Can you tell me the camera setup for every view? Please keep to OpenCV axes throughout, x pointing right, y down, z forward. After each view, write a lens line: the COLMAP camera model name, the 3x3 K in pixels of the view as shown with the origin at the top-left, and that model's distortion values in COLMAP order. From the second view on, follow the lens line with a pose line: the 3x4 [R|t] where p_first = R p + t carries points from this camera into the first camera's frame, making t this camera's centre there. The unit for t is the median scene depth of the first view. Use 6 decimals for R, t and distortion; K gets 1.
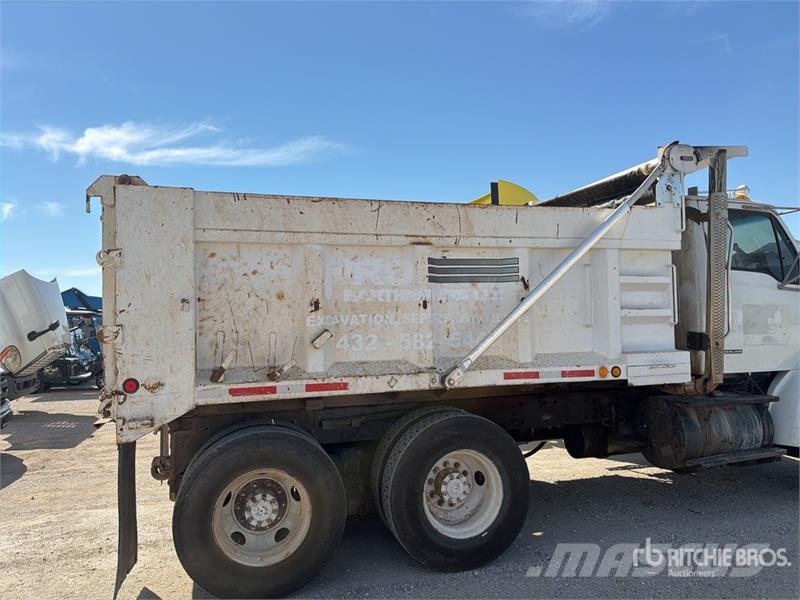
lens RADIAL K [[555.0, 0, 397.8], [0, 555.0, 297.7], [0, 0, 1]] dist [0.105872, -0.143520]
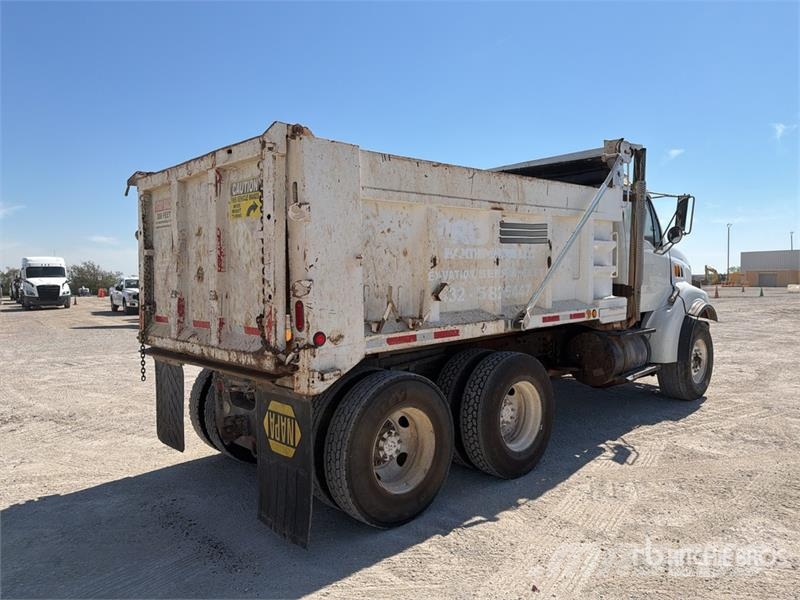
lens RADIAL K [[555.0, 0, 397.8], [0, 555.0, 297.7], [0, 0, 1]] dist [0.105872, -0.143520]
pose [[0.899745, -0.022554, 0.435832, -0.693851], [-0.008459, 0.997575, 0.069086, 0.009367], [-0.436333, -0.065846, 0.897373, 0.033248]]
